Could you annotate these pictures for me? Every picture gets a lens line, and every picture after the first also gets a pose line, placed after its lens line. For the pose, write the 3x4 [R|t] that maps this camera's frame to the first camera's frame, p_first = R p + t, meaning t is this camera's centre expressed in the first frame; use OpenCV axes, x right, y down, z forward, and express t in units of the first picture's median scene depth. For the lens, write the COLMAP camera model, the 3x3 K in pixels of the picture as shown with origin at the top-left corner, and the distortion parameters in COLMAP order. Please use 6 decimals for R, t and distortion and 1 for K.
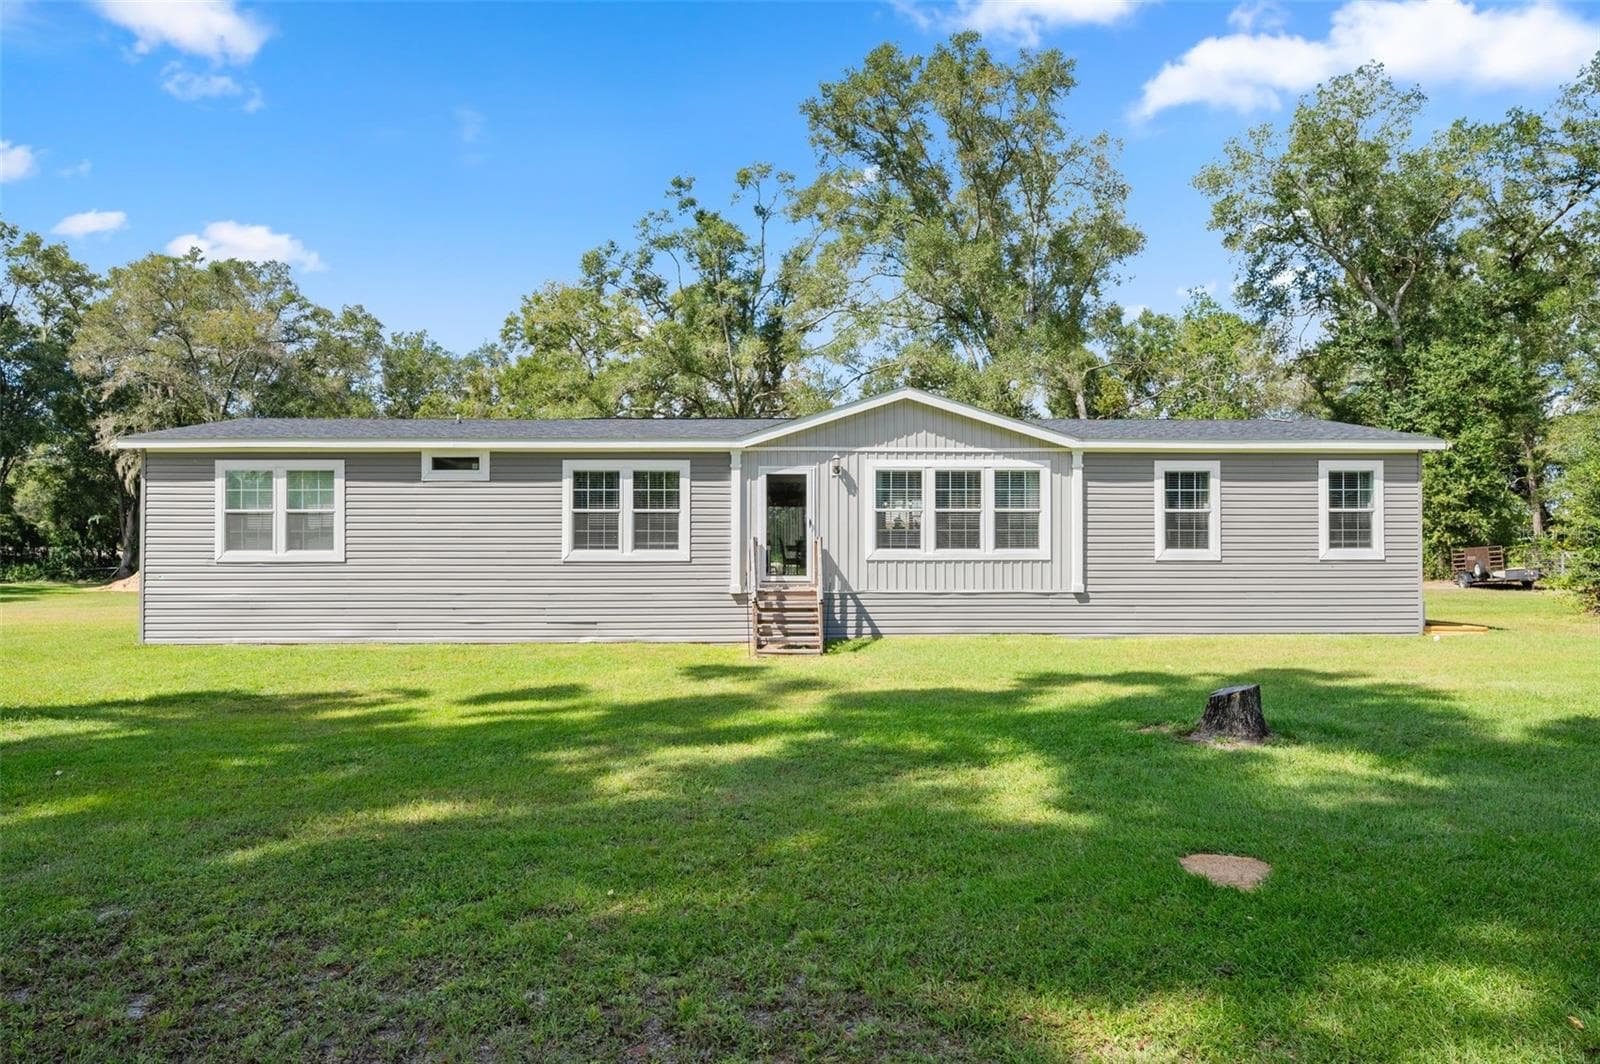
lens RADIAL K [[713.0, 0, 800.0], [0, 713.0, 532.0], [0, 0, 1]] dist [-0.001127, -0.000062]
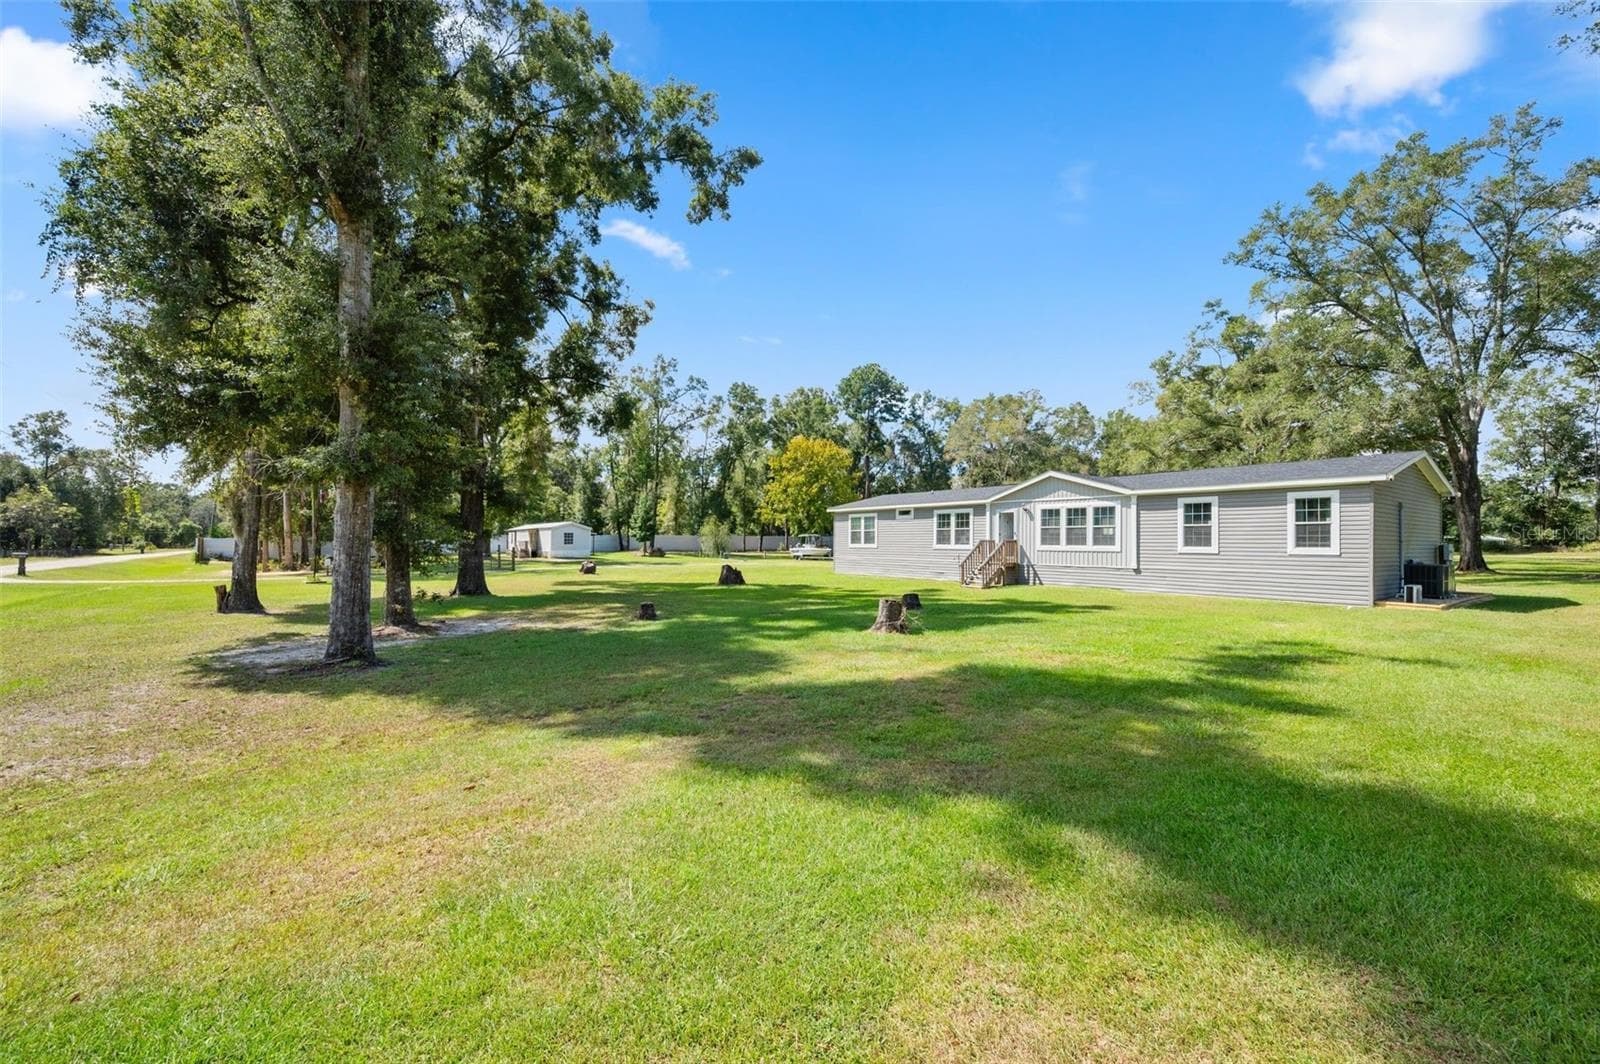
lens RADIAL K [[640.3, 0, 798.2], [0, 640.3, 535.6], [0, 0, 1]] dist [0.000347, -0.000146]
pose [[0.568290, -0.003654, -0.822820, 1.298443], [0.007963, 0.999968, 0.001059, -0.013511], [0.822790, -0.007153, 0.568301, -0.731789]]
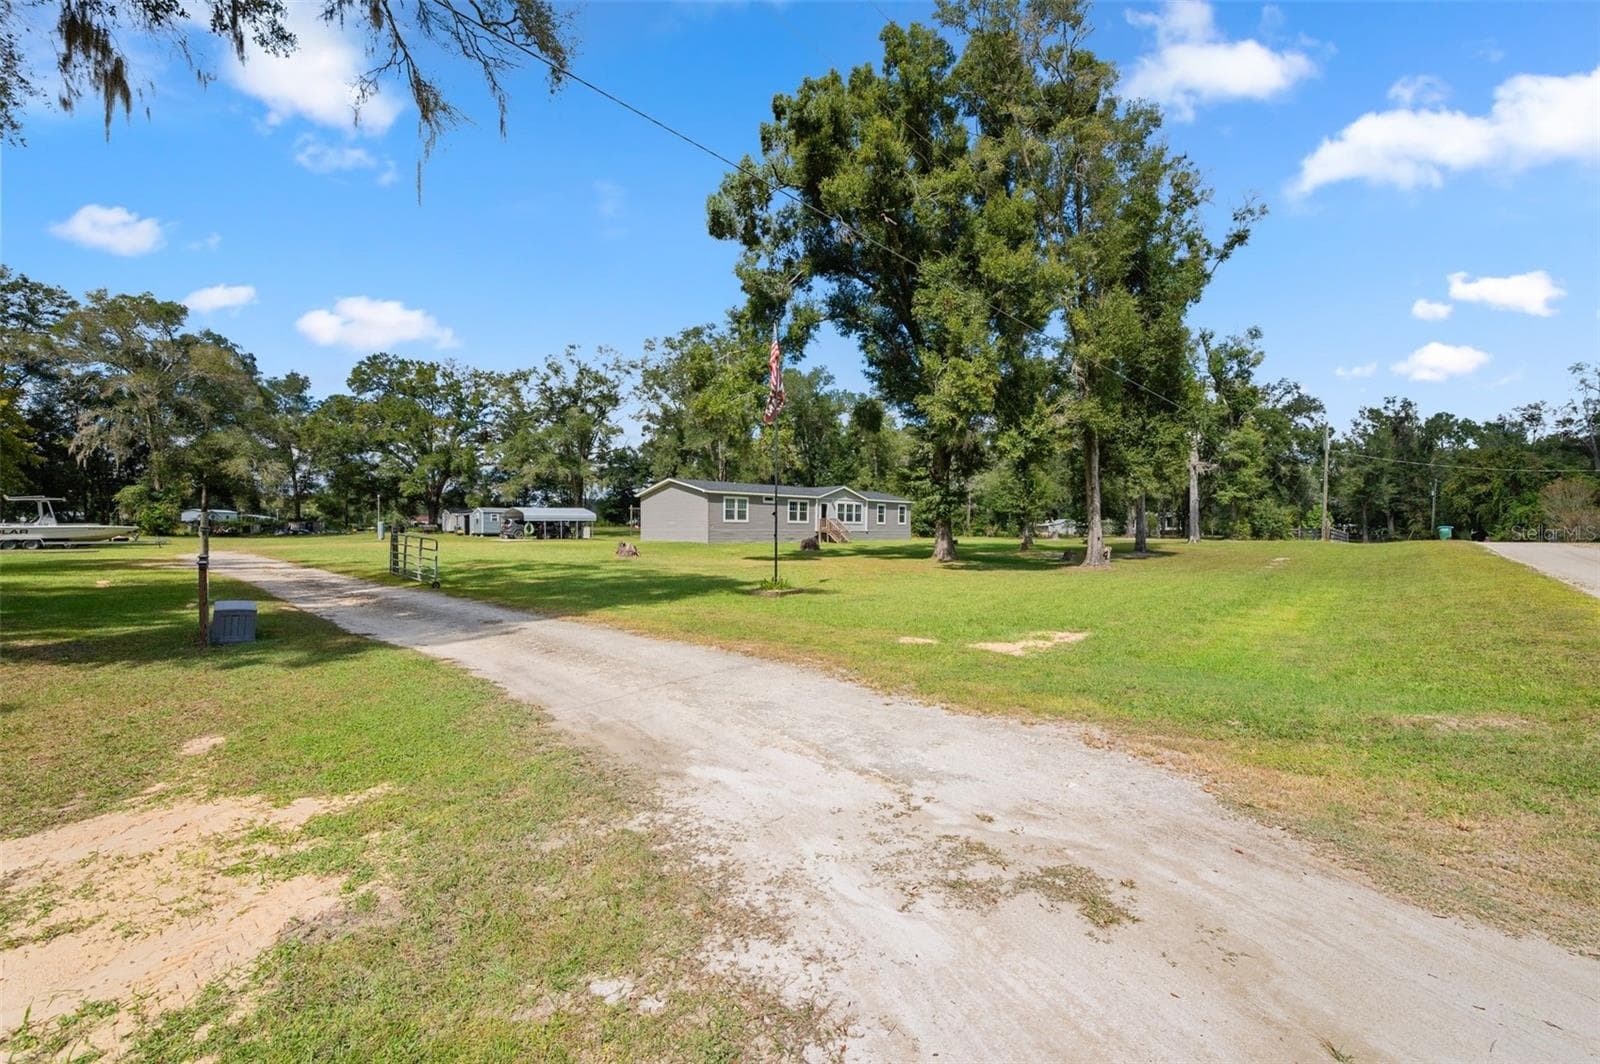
lens RADIAL K [[640.3, 0, 798.2], [0, 640.3, 535.6], [0, 0, 1]] dist [0.000347, -0.000146]
pose [[0.735108, 0.000239, 0.677950, -2.862471], [-0.026174, 0.999264, 0.028029, 0.007533], [-0.677445, -0.038349, 0.734573, -1.850803]]
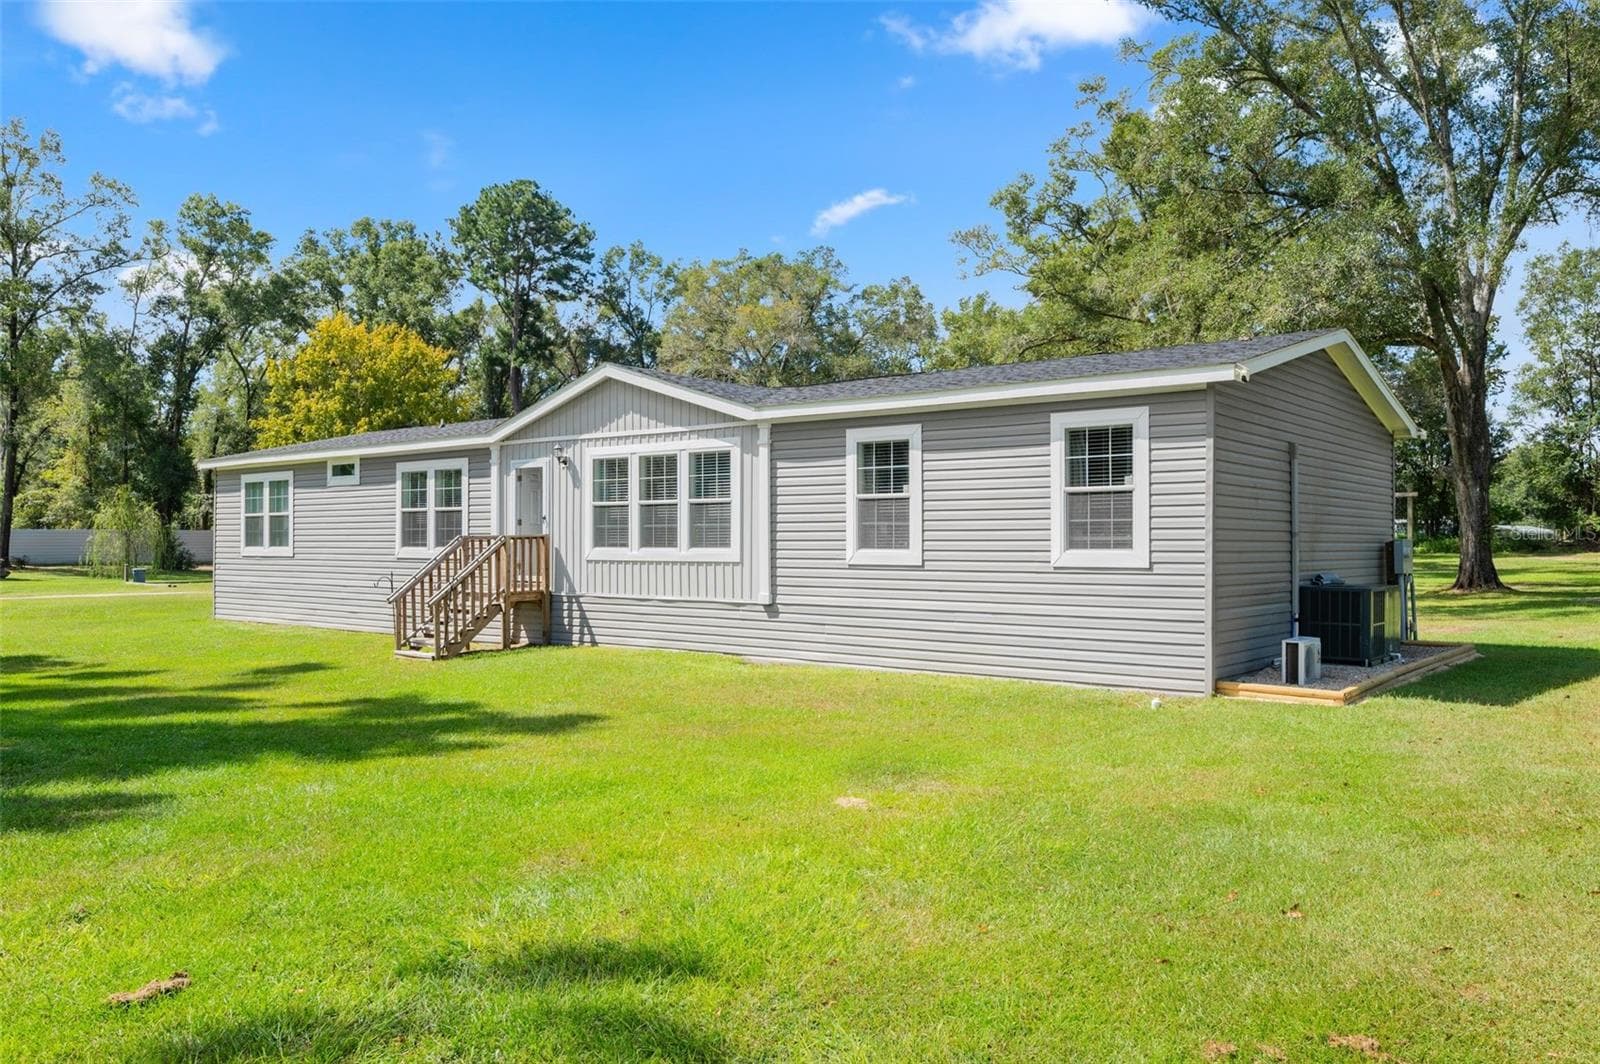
lens RADIAL K [[1188.5, 0, 800.0], [0, 1188.5, 532.0], [0, 0, 1]] dist [0.003843, 0.002064]
pose [[0.766504, -0.004589, -0.642223, 1.256388], [0.010889, 0.999924, 0.005852, -0.001490], [0.642147, -0.011478, 0.766495, 0.024862]]
